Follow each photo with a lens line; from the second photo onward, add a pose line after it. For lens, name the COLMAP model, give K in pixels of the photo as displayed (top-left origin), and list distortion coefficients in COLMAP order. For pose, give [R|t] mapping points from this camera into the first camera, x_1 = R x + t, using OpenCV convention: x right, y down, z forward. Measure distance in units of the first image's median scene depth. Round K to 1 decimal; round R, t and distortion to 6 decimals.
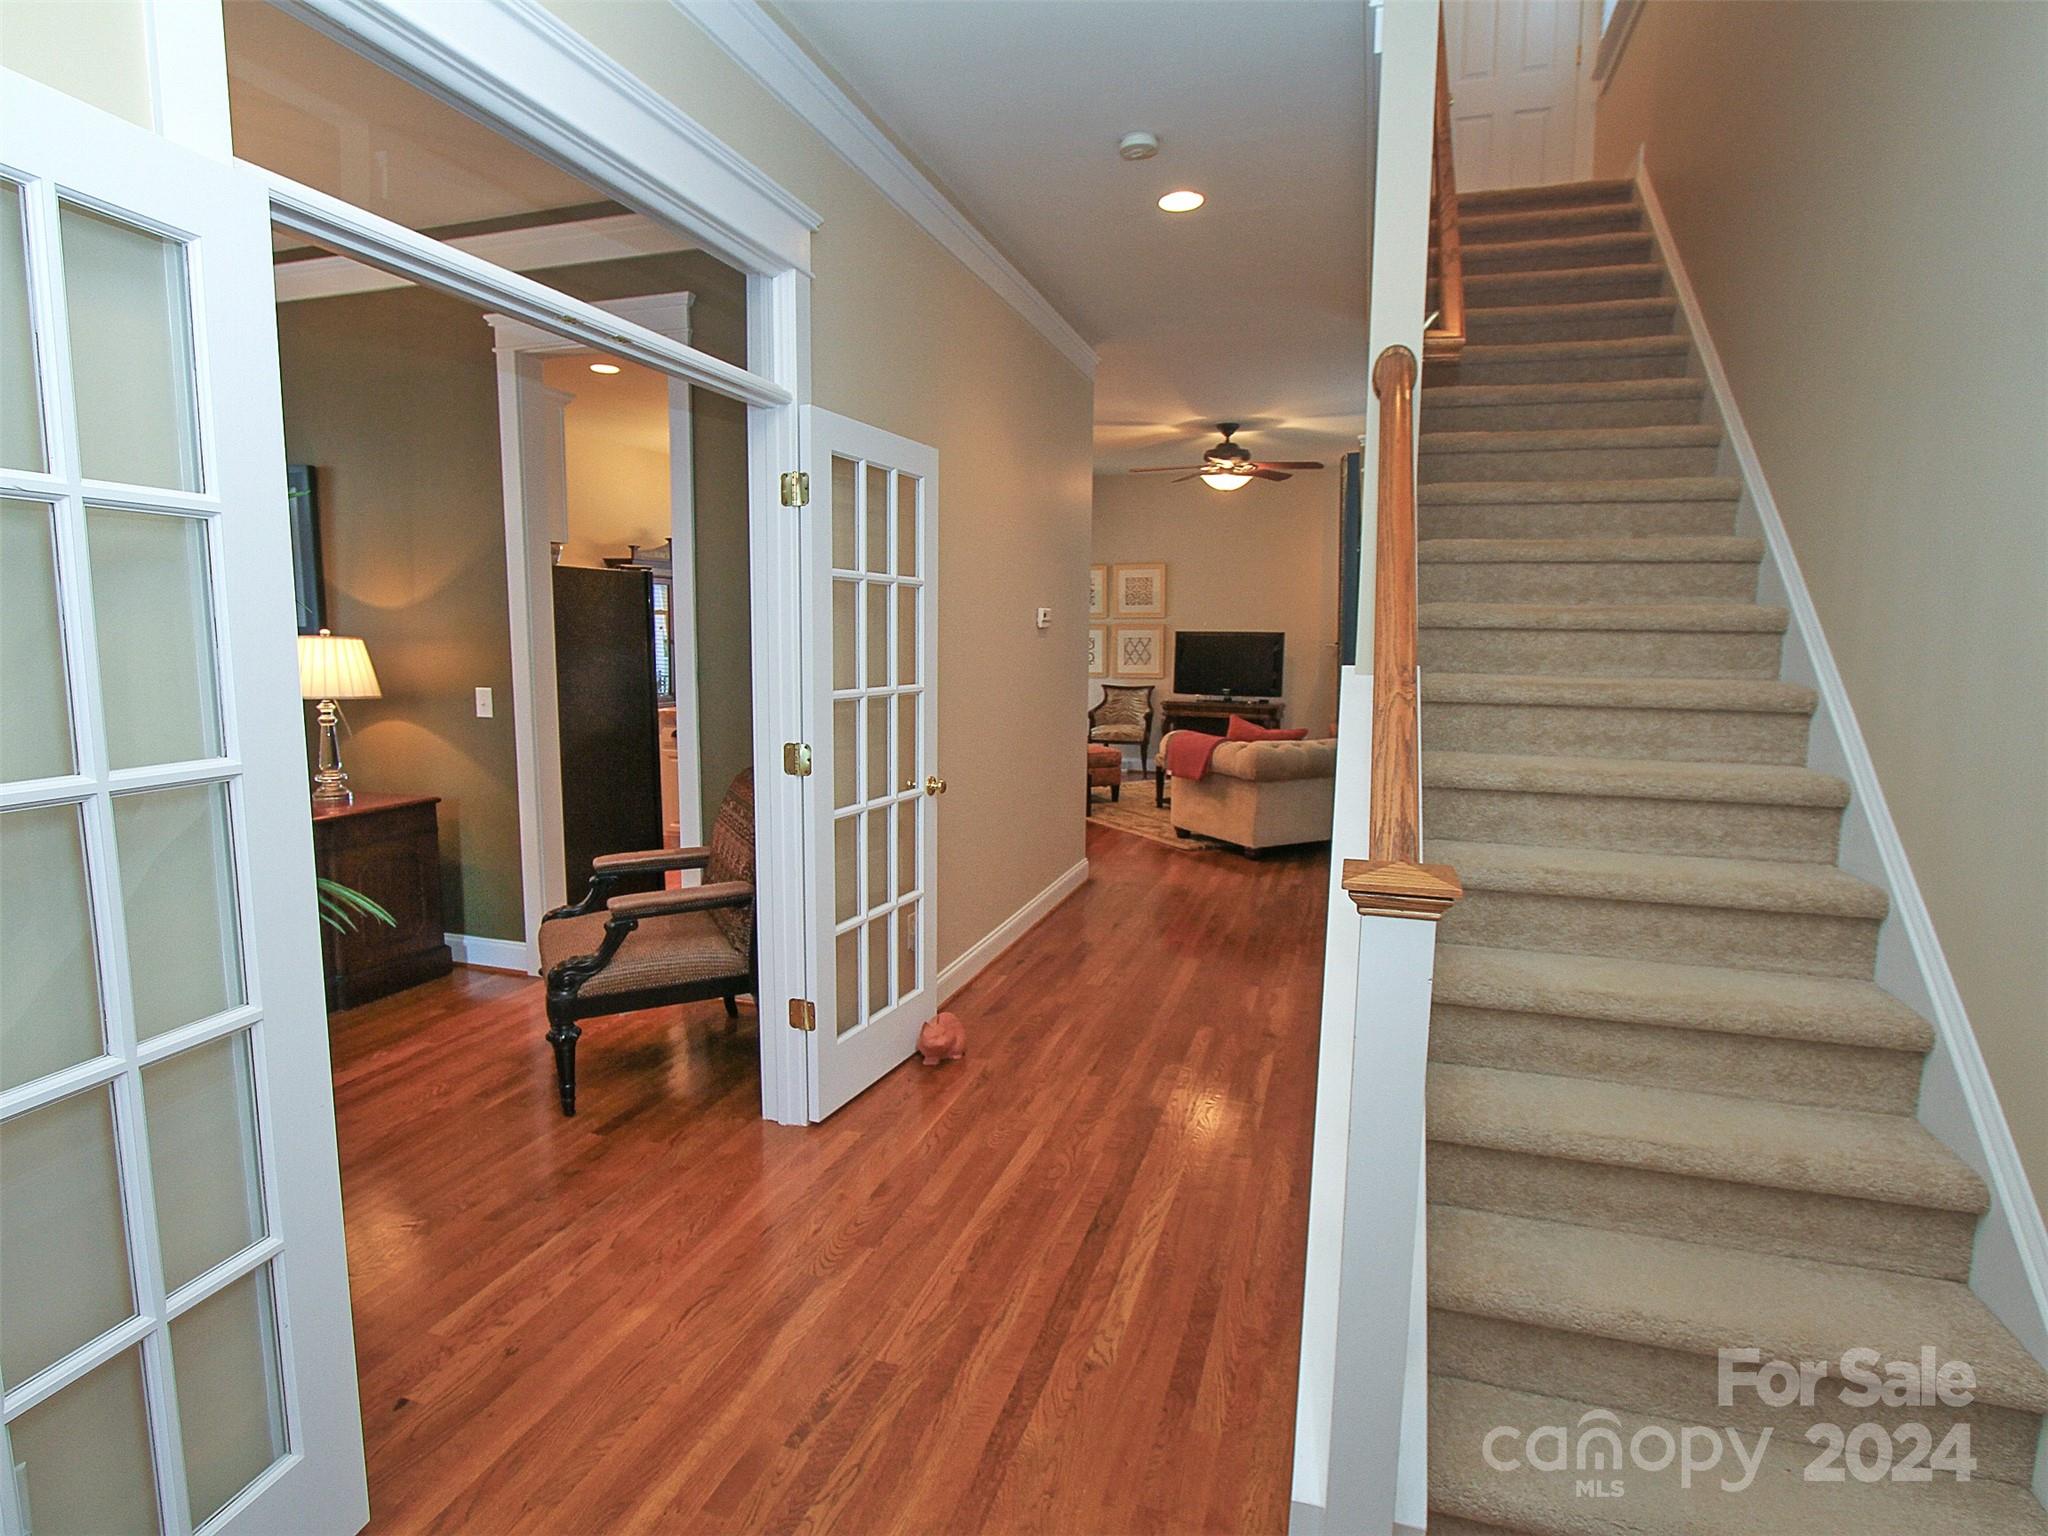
lens RADIAL K [[1070.4, 0, 1014.7], [0, 1070.4, 766.2], [0, 0, 1]] dist [-0.029766, 0.011538]
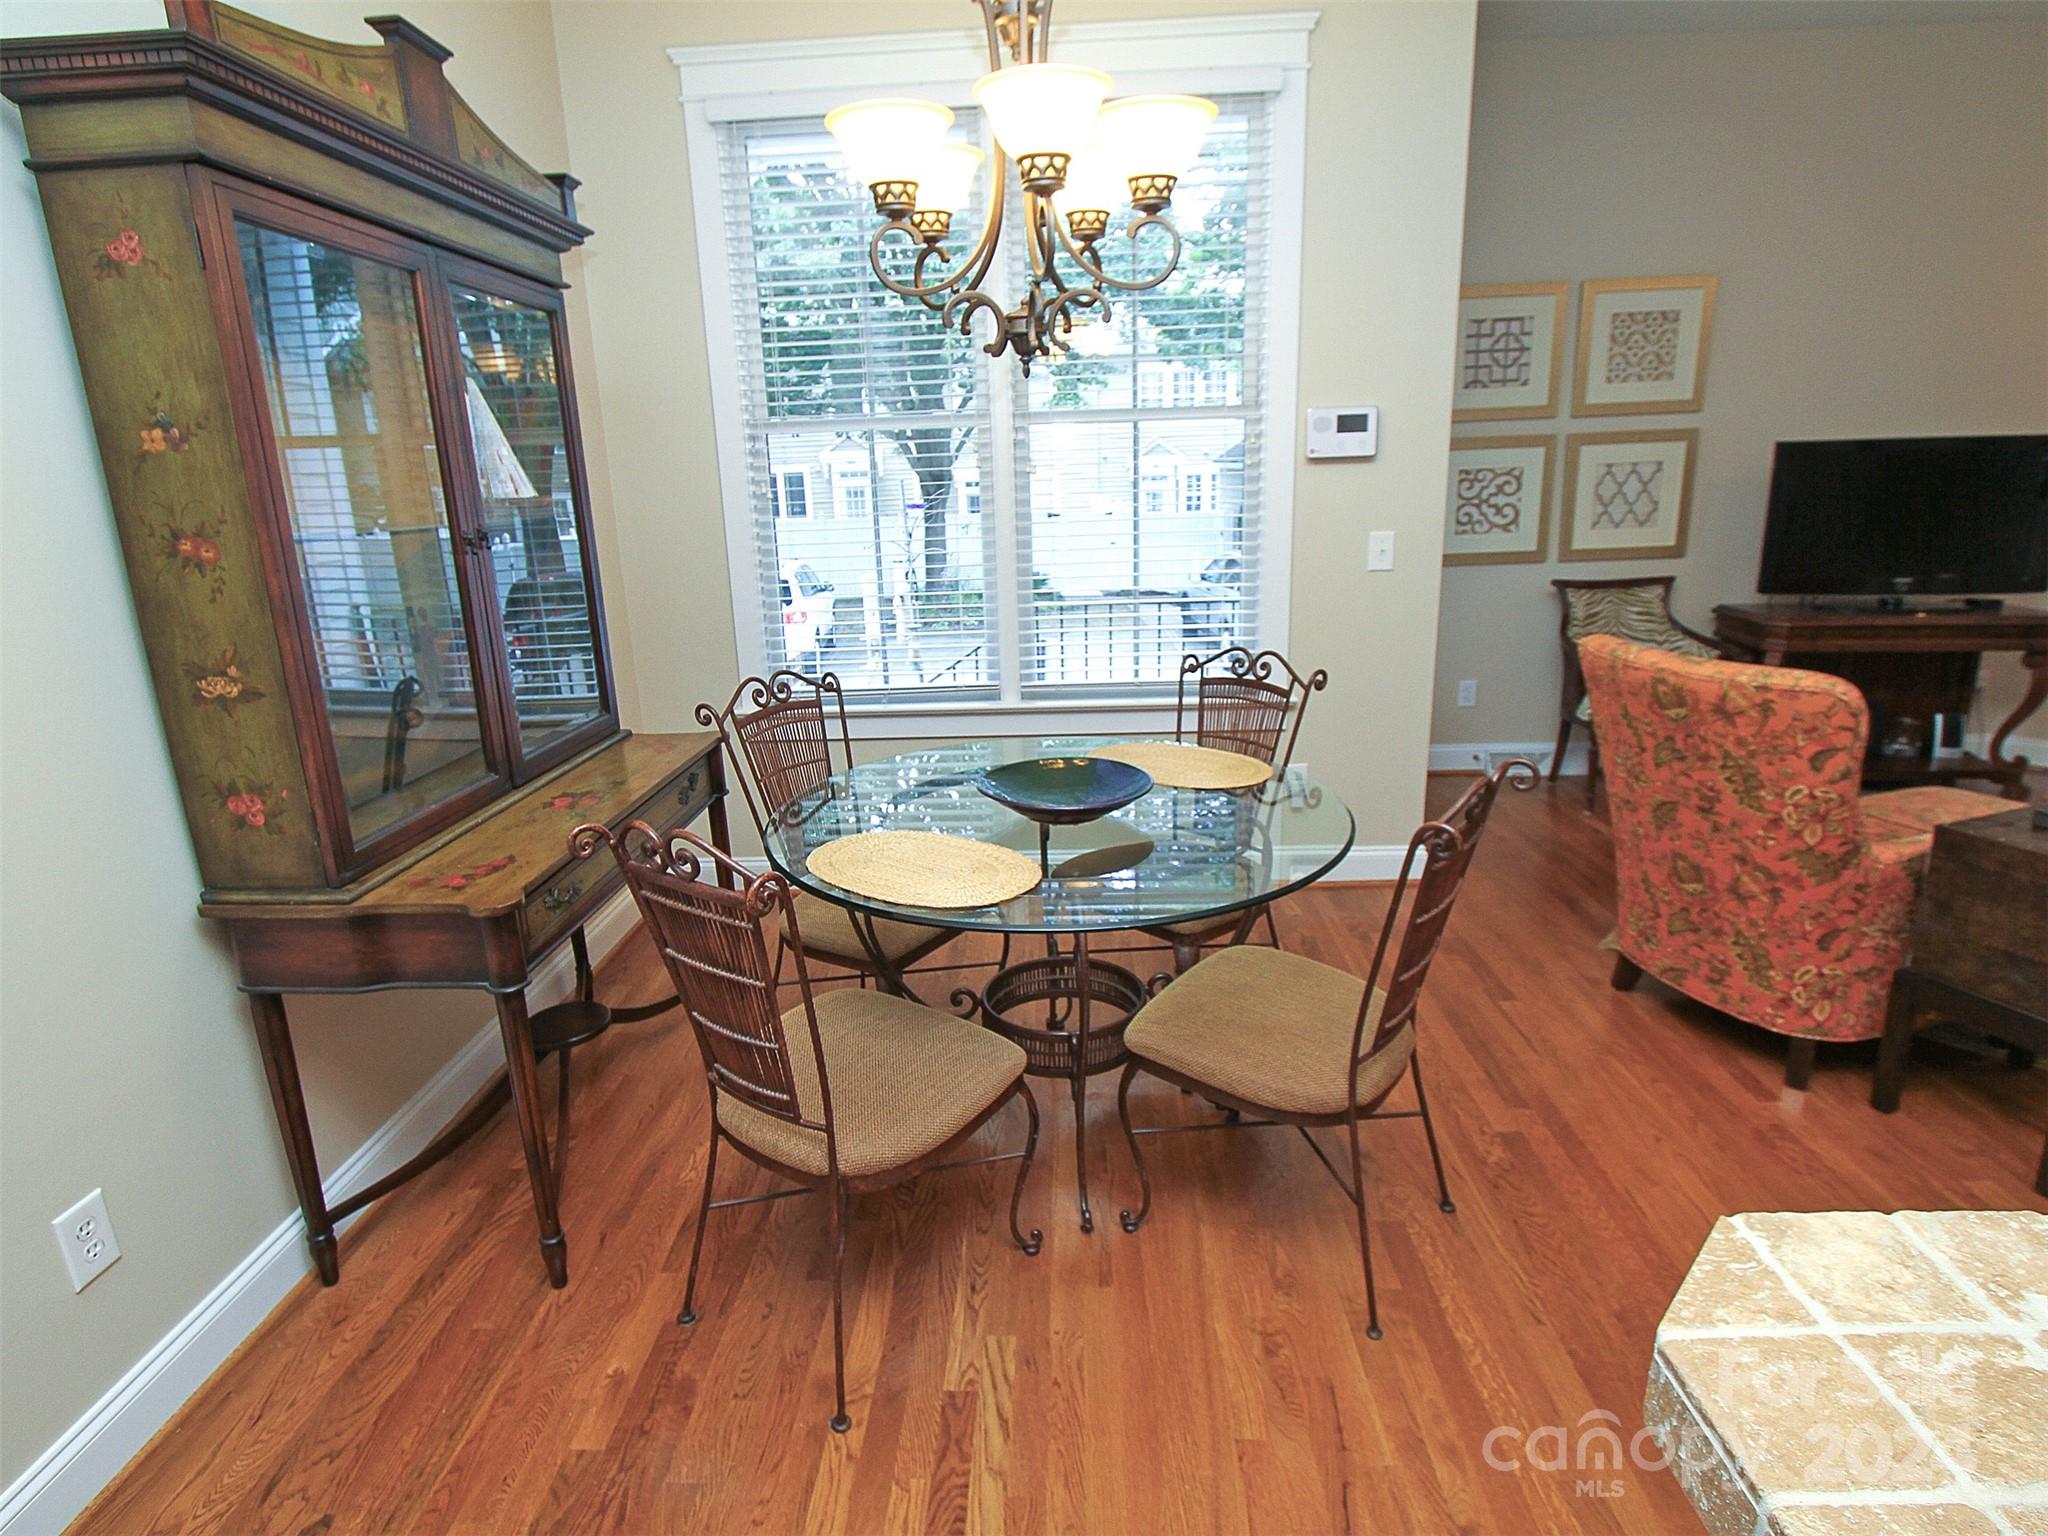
lens RADIAL K [[1063.3, 0, 1014.7], [0, 1063.3, 767.4], [0, 0, 1]] dist [-0.022683, 0.000844]
pose [[0.963514, -0.109795, 0.244104, -0.239774], [0.074756, 0.986089, 0.148457, -0.083689], [-0.257008, -0.124792, 0.958318, 0.668518]]
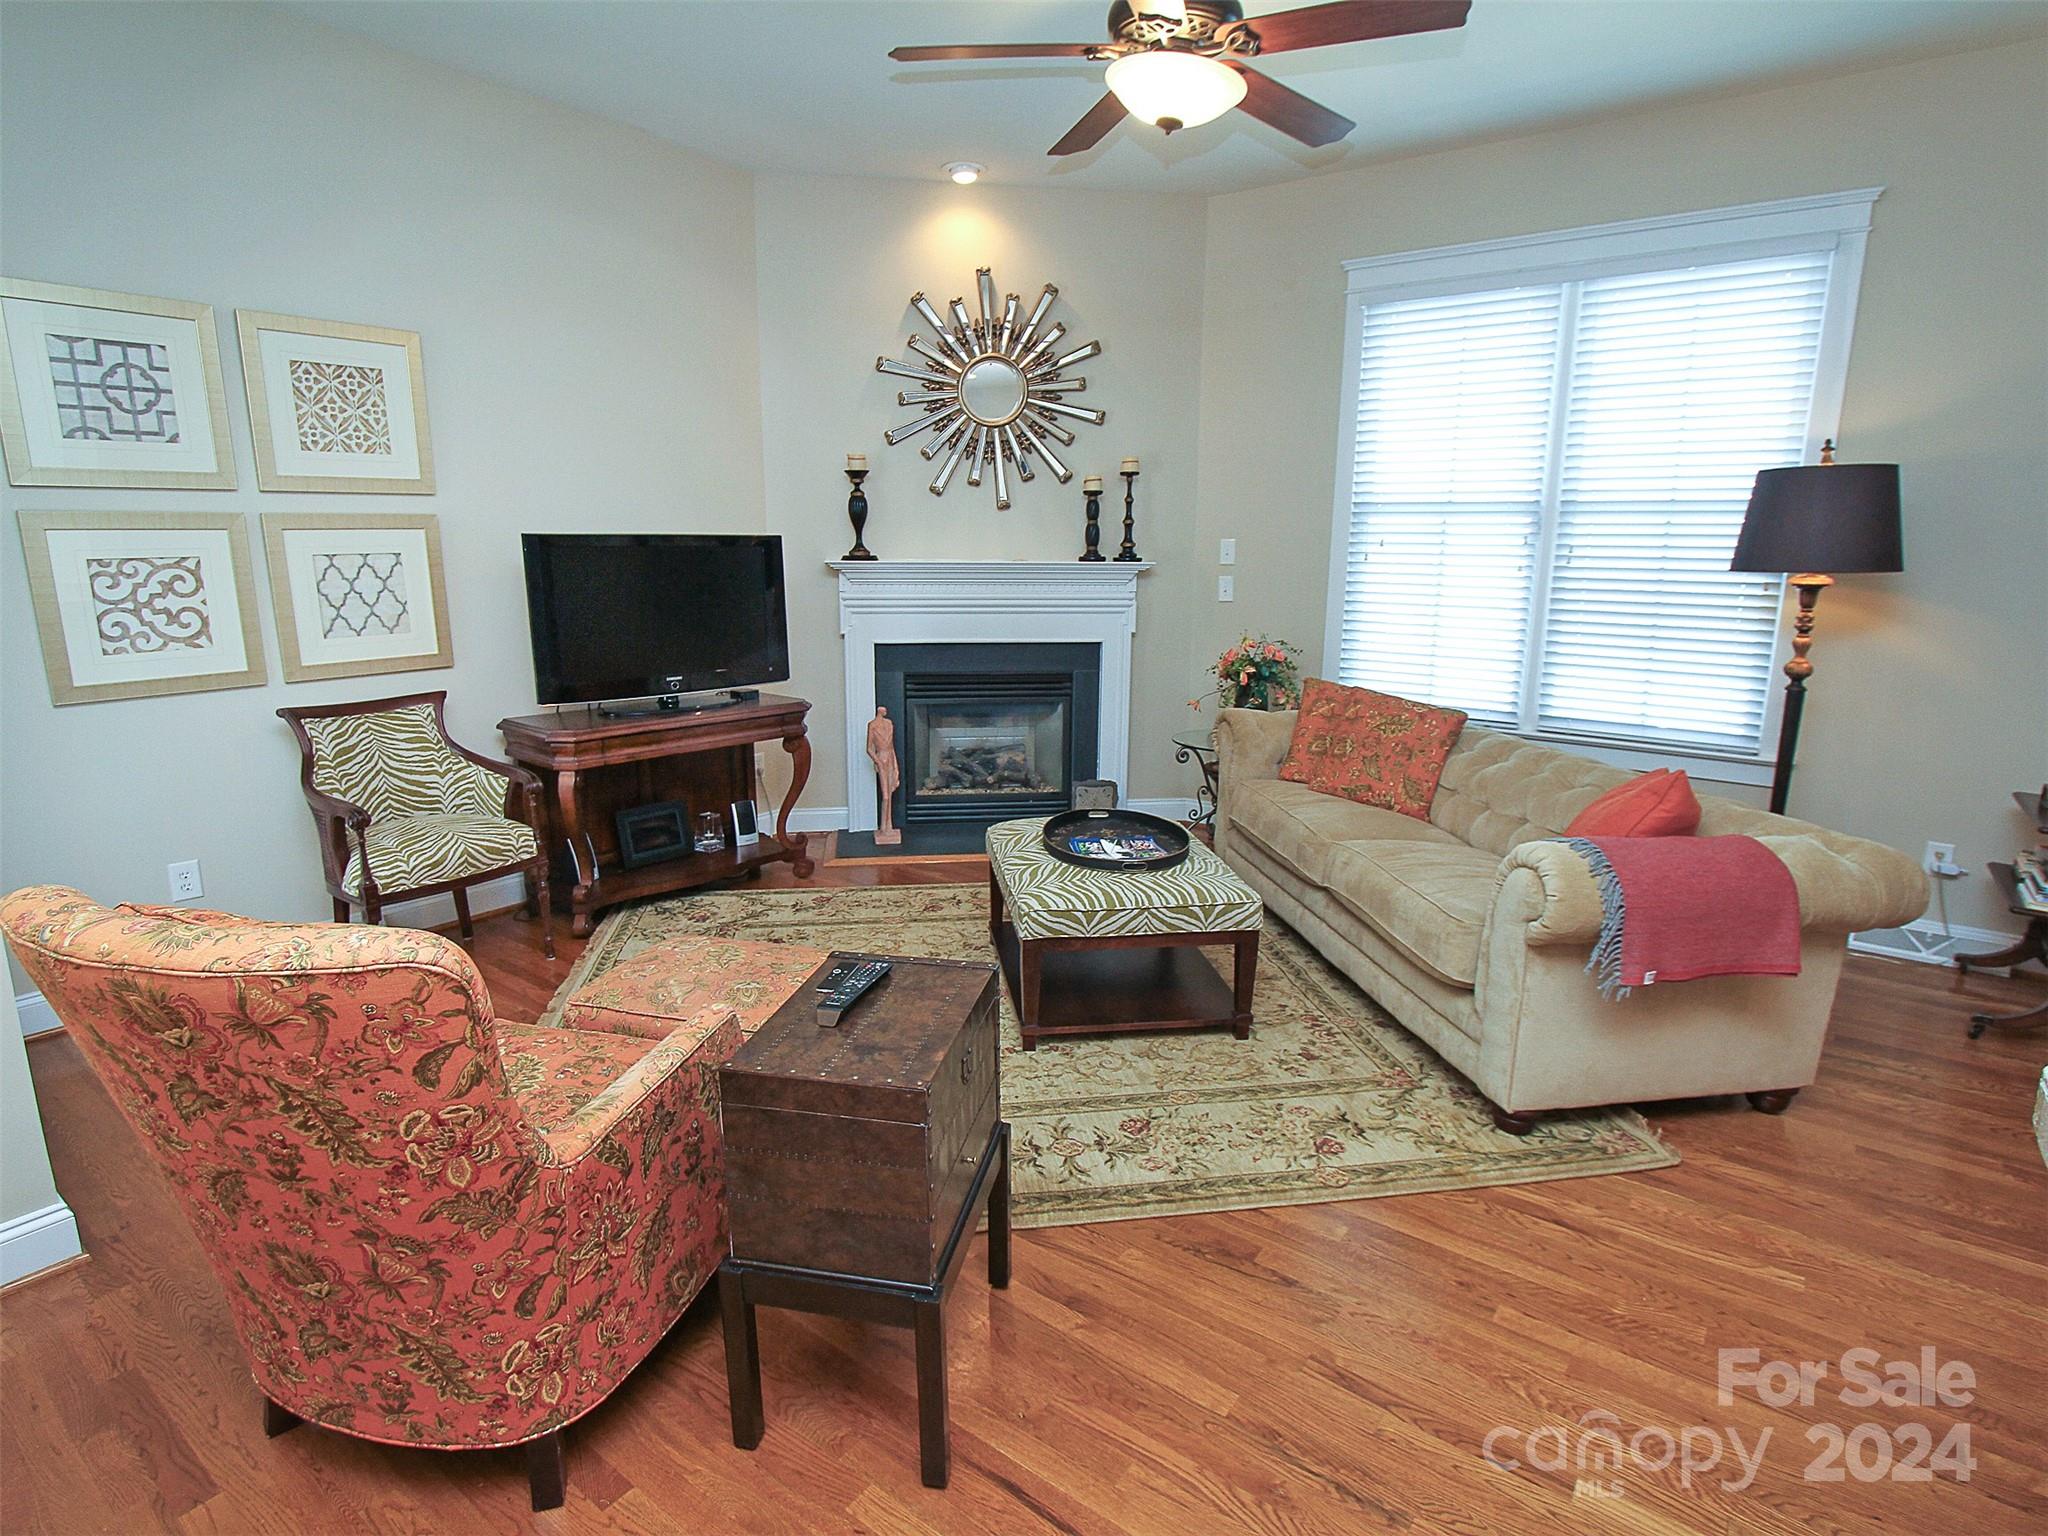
lens RADIAL K [[1065.4, 0, 1011.9], [0, 1065.4, 767.6], [0, 0, 1]] dist [-0.035419, 0.015810]
pose [[0.328093, -0.200413, 0.923141, -0.136319], [0.115207, 0.978430, 0.171470, -0.090297], [-0.937594, 0.050094, 0.344105, 0.721746]]
